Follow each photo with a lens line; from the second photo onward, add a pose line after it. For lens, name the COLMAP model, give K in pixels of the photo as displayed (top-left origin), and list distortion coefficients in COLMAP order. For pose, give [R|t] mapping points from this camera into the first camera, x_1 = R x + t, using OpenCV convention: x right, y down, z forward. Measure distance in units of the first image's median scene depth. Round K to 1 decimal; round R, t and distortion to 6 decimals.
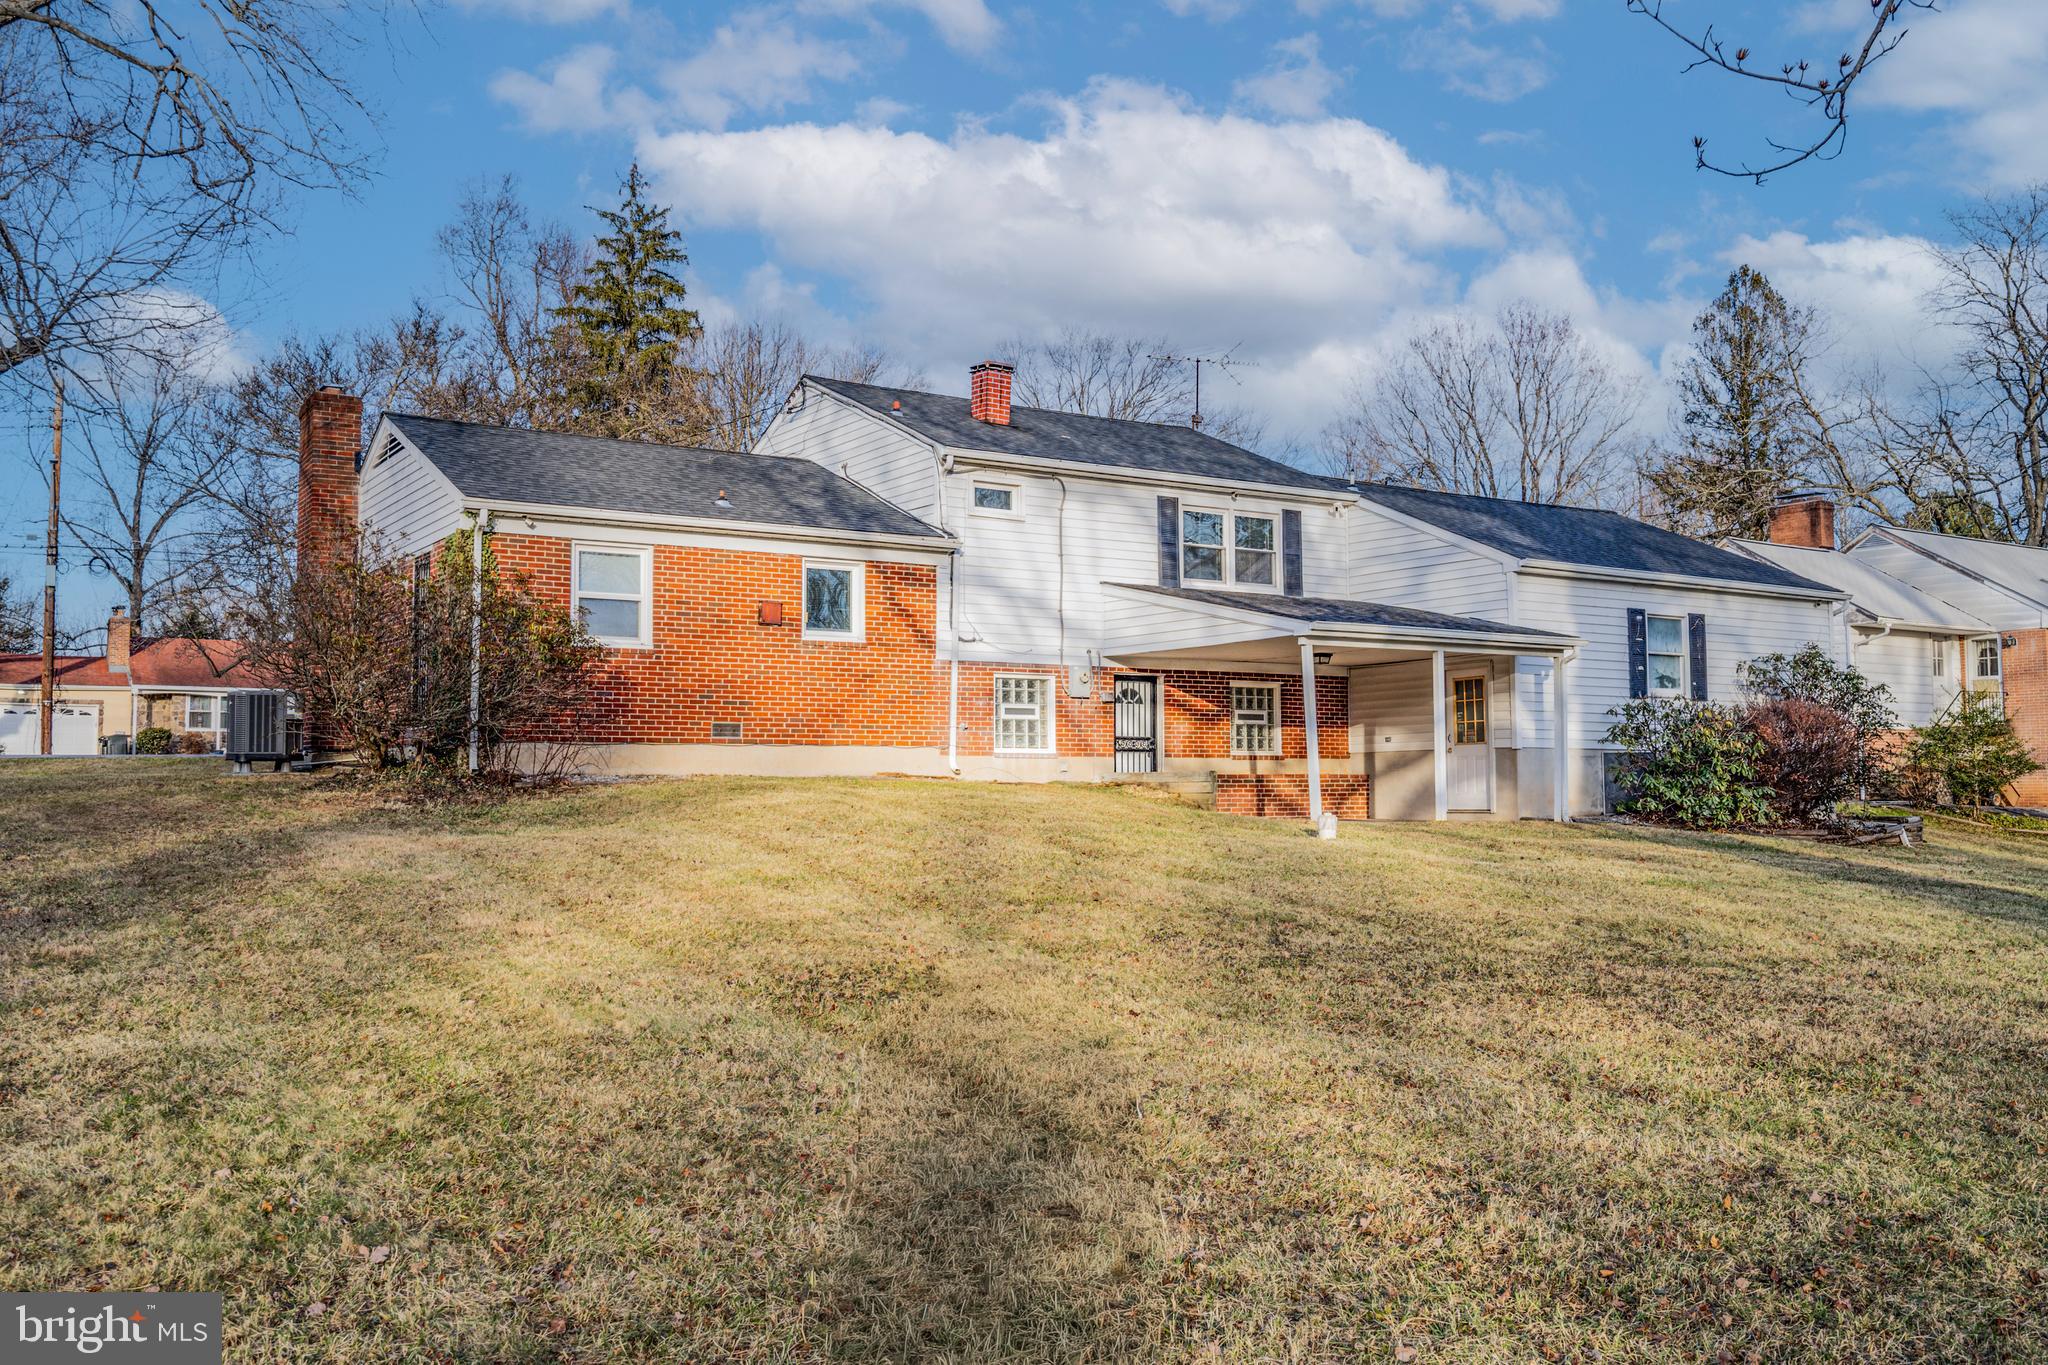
lens RADIAL K [[1790.5, 0, 1024.0], [0, 1790.5, 682.5], [0, 0, 1]] dist [-0.001496, -0.002162]
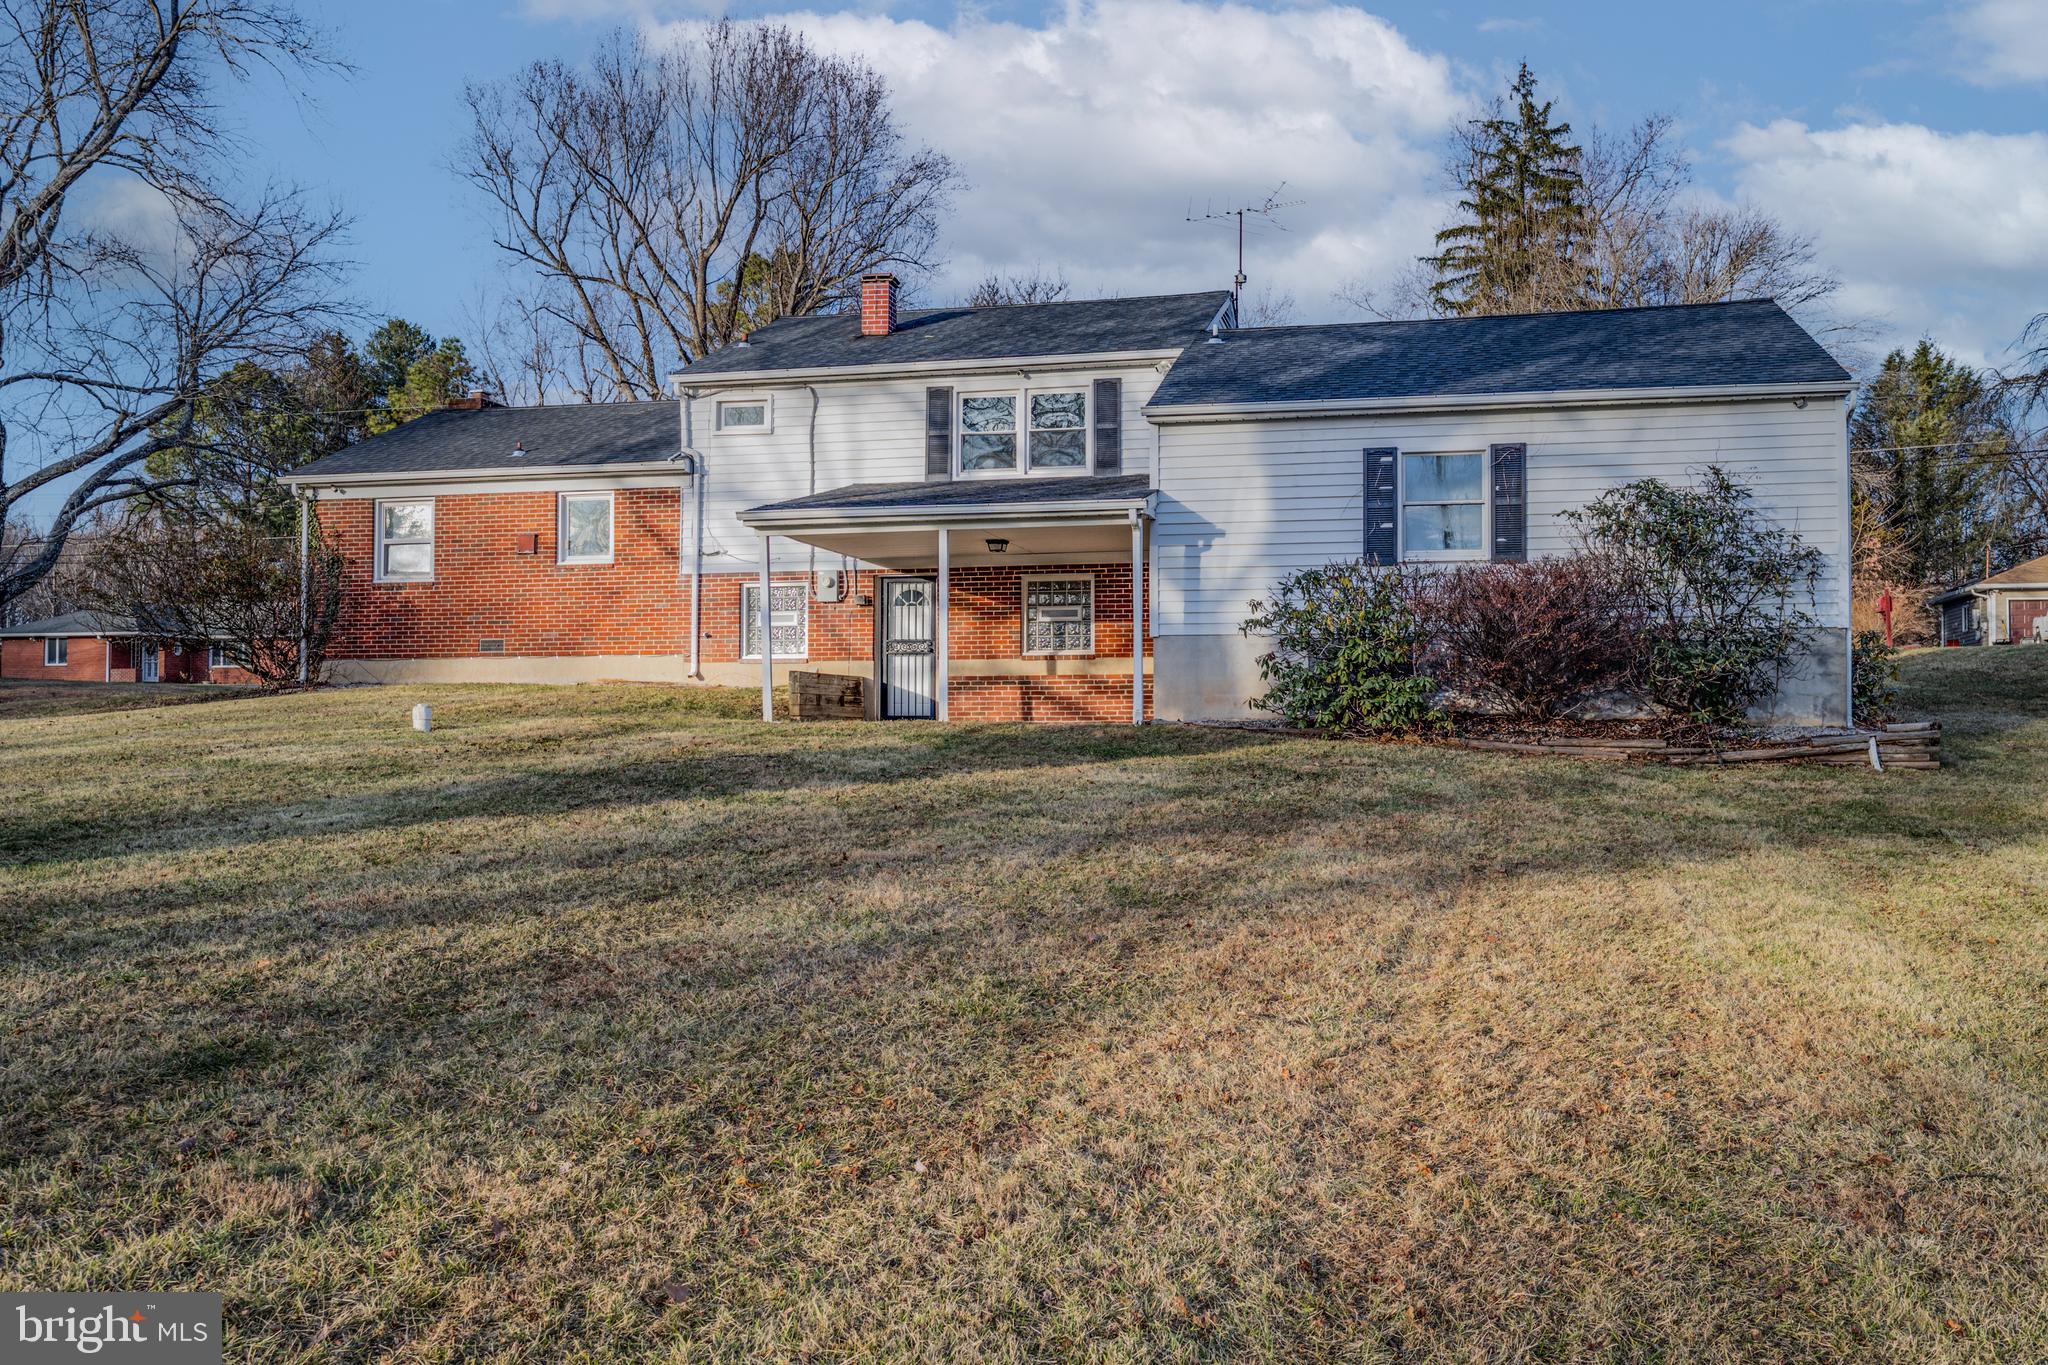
lens RADIAL K [[1790.5, 0, 1024.0], [0, 1790.5, 682.5], [0, 0, 1]] dist [-0.001496, -0.002162]
pose [[0.693928, -0.018771, -0.719799, 0.795963], [0.043348, 0.998936, 0.015740, 0.040683], [0.718738, -0.042125, 0.694004, 0.363364]]
